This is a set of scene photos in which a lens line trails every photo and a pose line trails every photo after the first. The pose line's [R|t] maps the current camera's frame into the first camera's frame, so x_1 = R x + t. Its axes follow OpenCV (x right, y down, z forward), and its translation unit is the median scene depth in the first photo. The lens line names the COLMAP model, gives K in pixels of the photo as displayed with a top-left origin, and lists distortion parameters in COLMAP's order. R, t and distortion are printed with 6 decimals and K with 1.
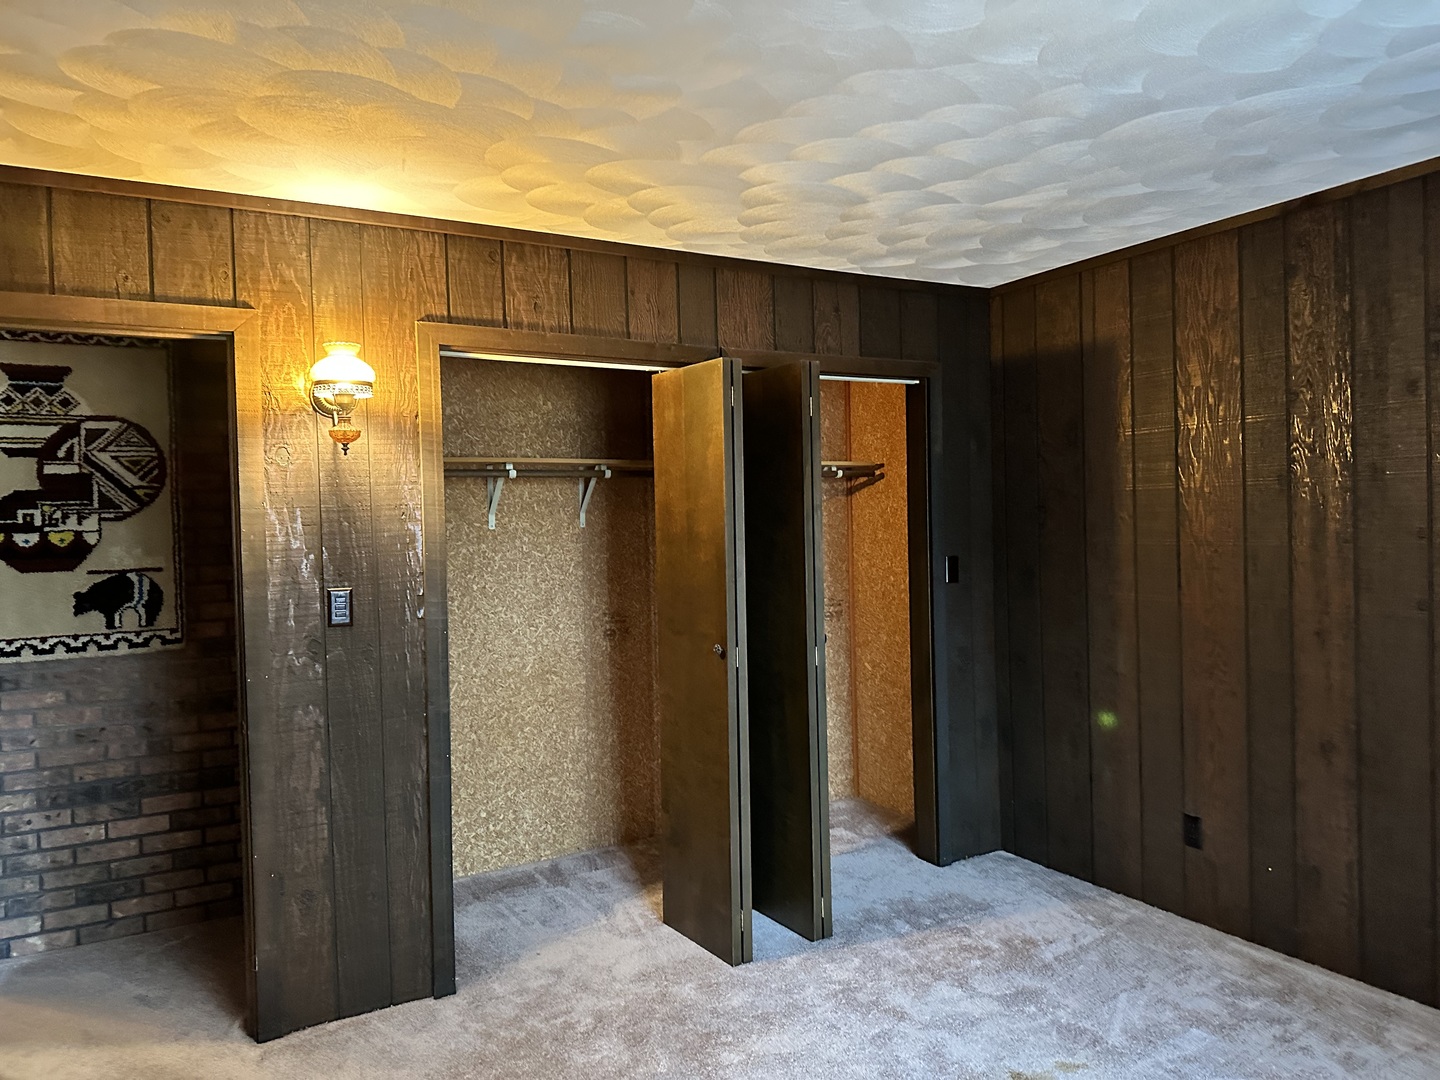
lens RADIAL K [[998.7, 0, 723.3], [0, 998.7, 538.8], [0, 0, 1]] dist [0.062071, -0.085378]
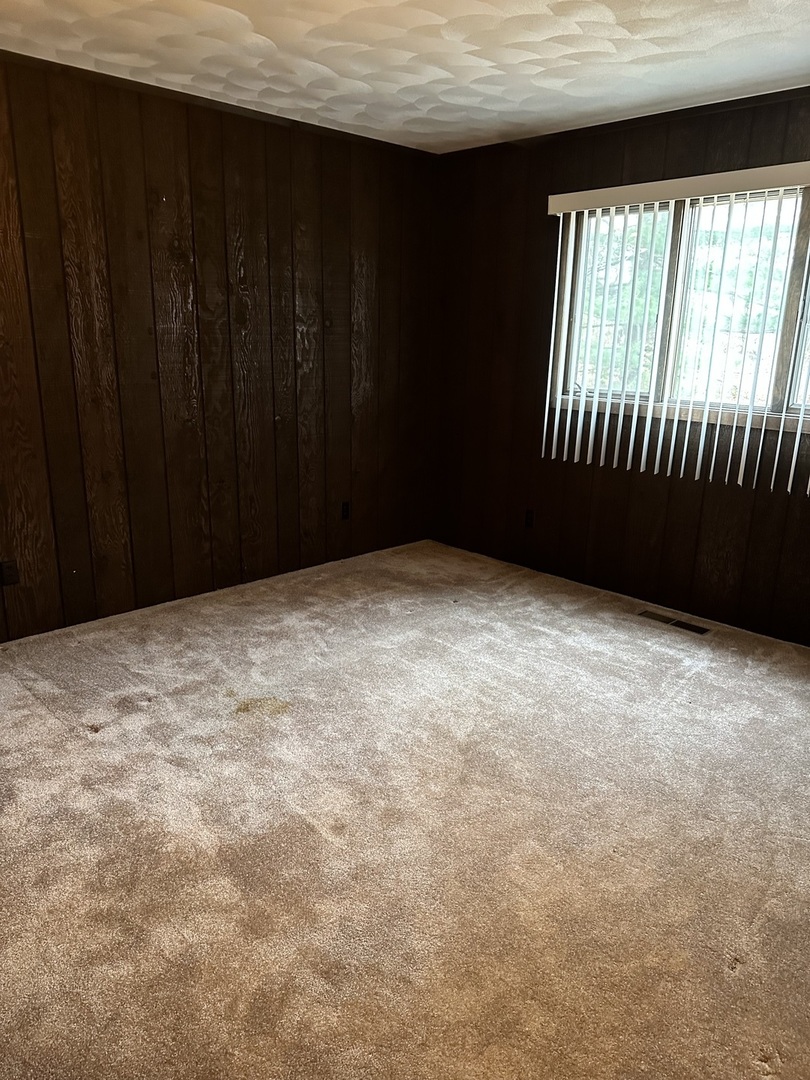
lens RADIAL K [[749.0, 0, 401.8], [0, 749.0, 543.2], [0, 0, 1]] dist [0.062071, -0.085378]
pose [[-0.239915, -0.247402, 0.938740, -0.608245], [-0.000178, 0.966993, 0.254803, 0.013492], [-0.970794, 0.060964, -0.232040, 0.835935]]
